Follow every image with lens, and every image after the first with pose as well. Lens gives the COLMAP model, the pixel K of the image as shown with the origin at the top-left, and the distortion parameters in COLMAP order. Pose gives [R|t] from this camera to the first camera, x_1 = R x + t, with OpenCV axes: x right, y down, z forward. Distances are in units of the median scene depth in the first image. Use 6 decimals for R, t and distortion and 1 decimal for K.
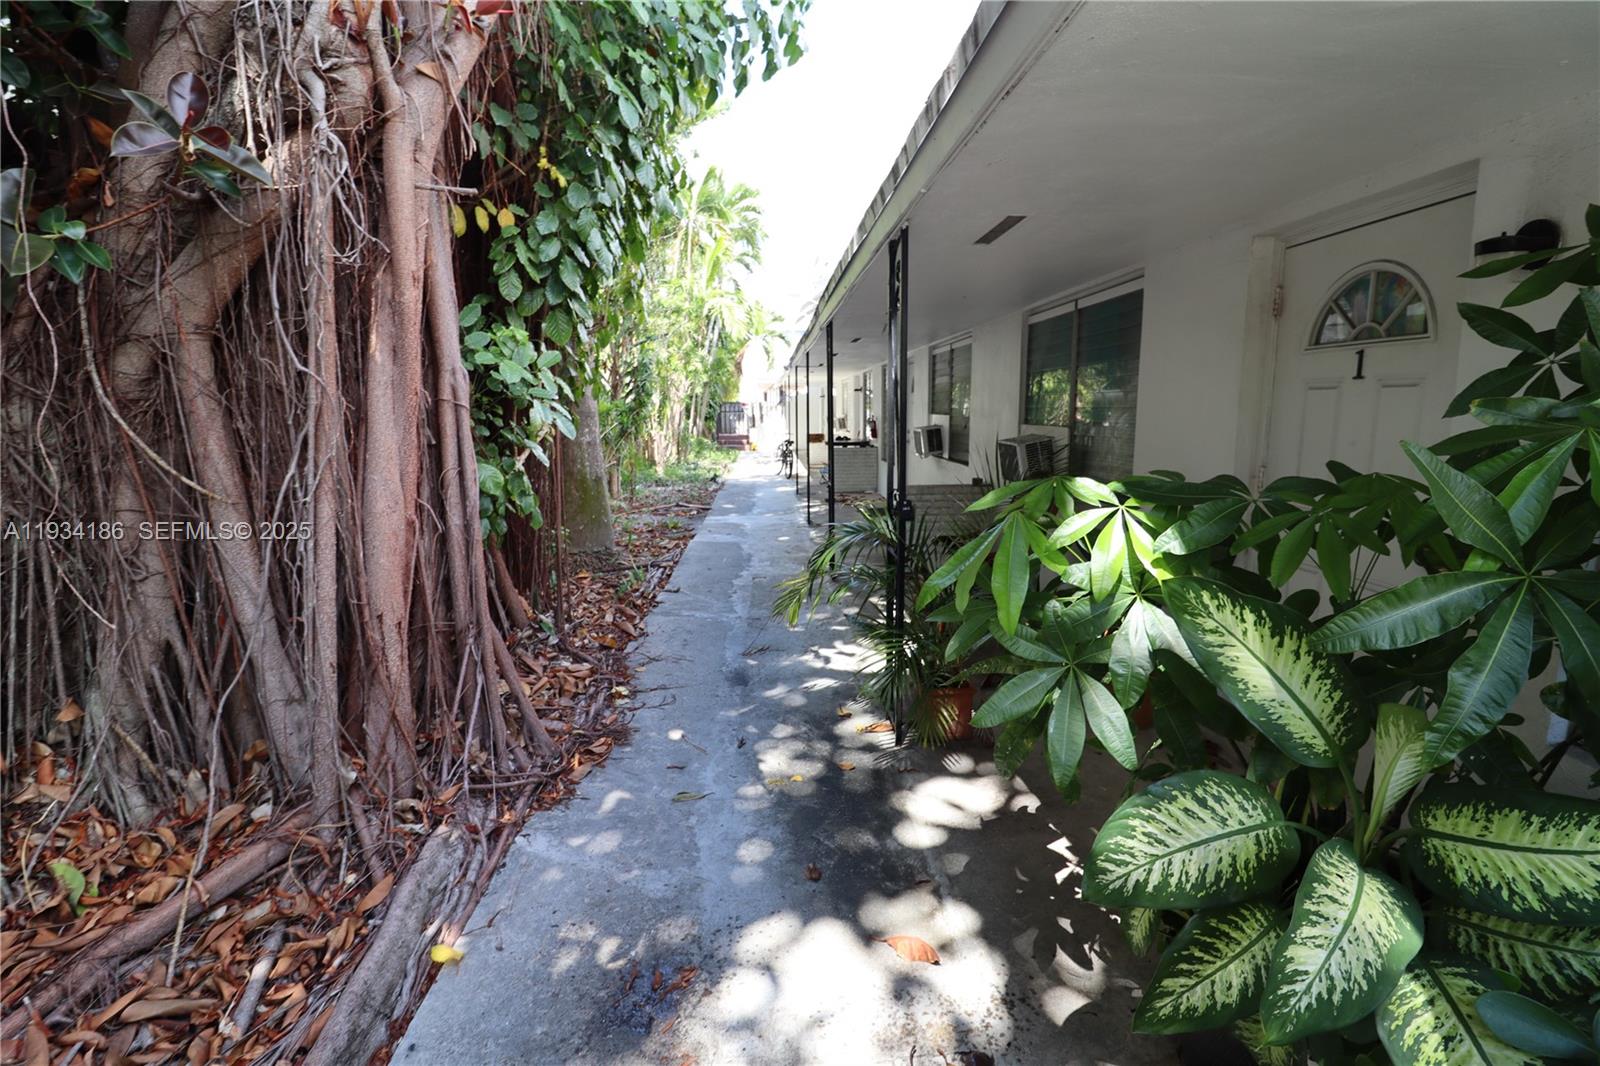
lens RADIAL K [[740.8, 0, 810.2], [0, 740.8, 526.8], [0, 0, 1]] dist [0.001341, -0.009833]
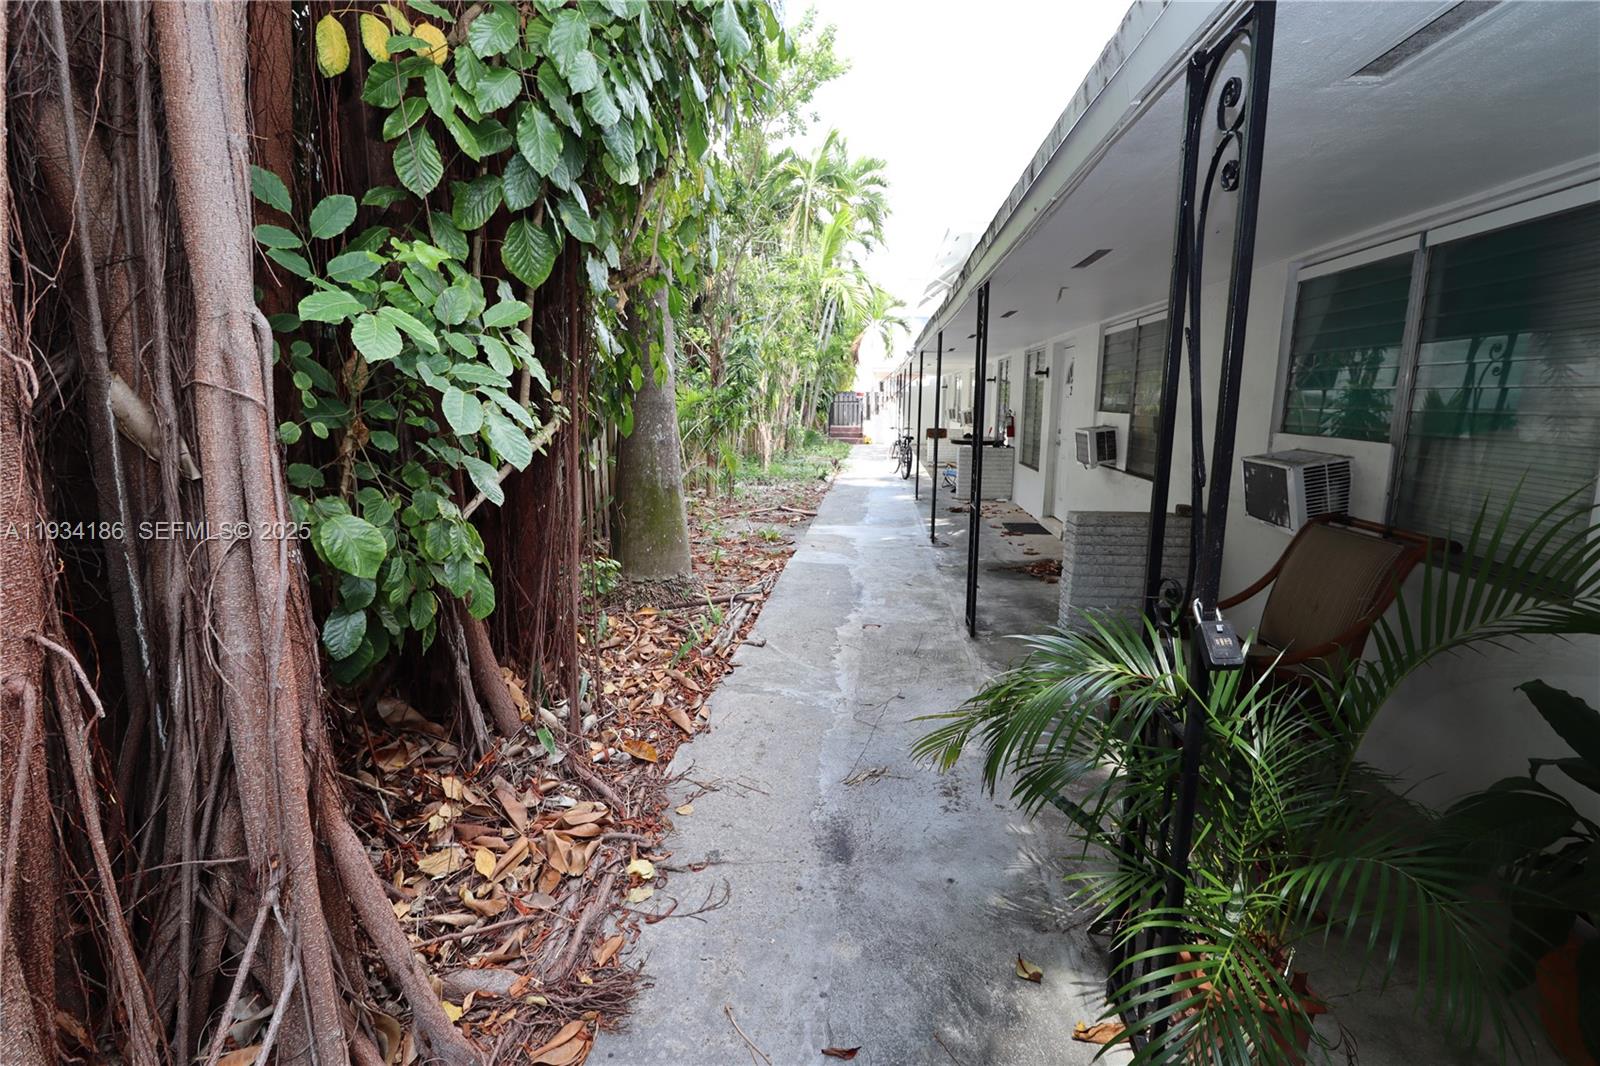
lens RADIAL K [[755.0, 0, 801.3], [0, 755.0, 523.1], [0, 0, 1]] dist [-0.010138, -0.000689]
pose [[0.986732, 0.039749, -0.157417, -0.018647], [-0.038919, 0.999207, 0.008352, -0.032402], [0.157624, -0.002115, 0.987497, 0.186653]]
